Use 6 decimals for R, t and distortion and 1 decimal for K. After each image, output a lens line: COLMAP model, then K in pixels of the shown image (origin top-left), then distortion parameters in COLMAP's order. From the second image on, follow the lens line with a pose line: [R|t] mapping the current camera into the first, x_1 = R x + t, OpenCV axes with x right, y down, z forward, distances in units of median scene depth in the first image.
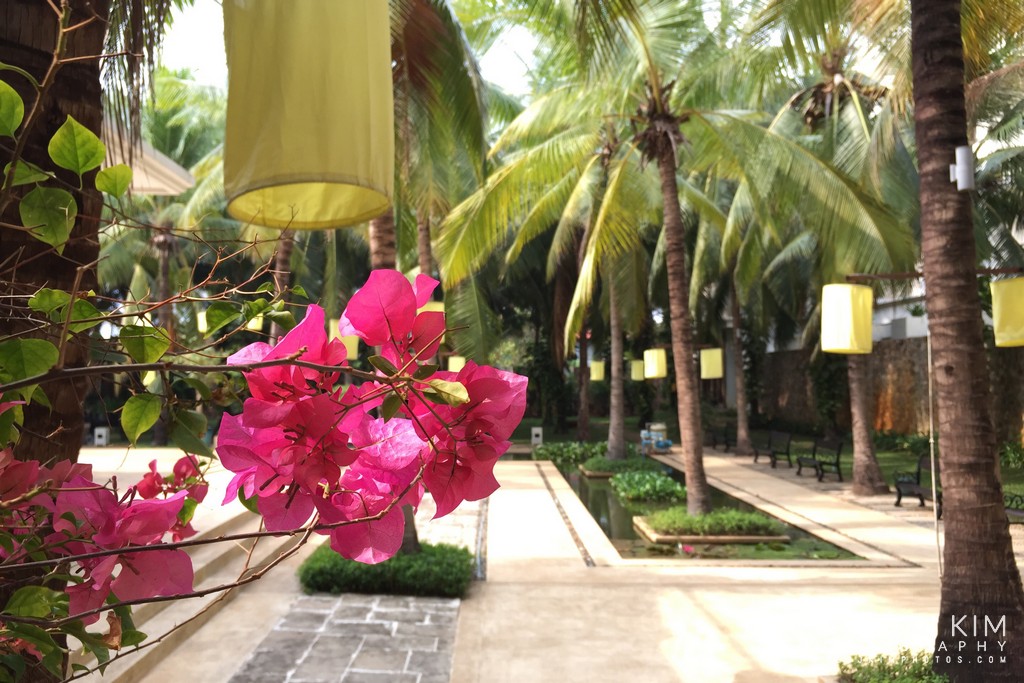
lens RADIAL K [[881.5, 0, 508.2], [0, 881.5, 324.7], [0, 0, 1]] dist [0.079593, -0.122527]
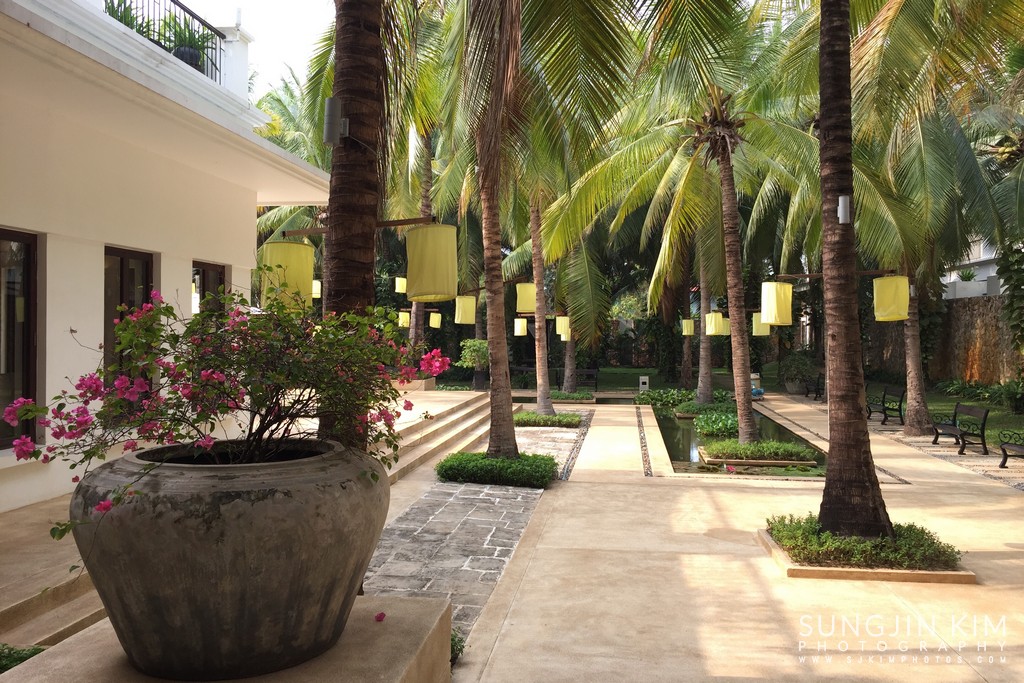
lens RADIAL K [[881.5, 0, 508.2], [0, 881.5, 324.7], [0, 0, 1]] dist [0.079593, -0.122527]
pose [[0.988293, 0.000578, -0.152566, 0.078182], [0.008036, 0.998407, 0.055842, -0.030518], [0.152355, -0.056414, 0.986714, -0.307847]]
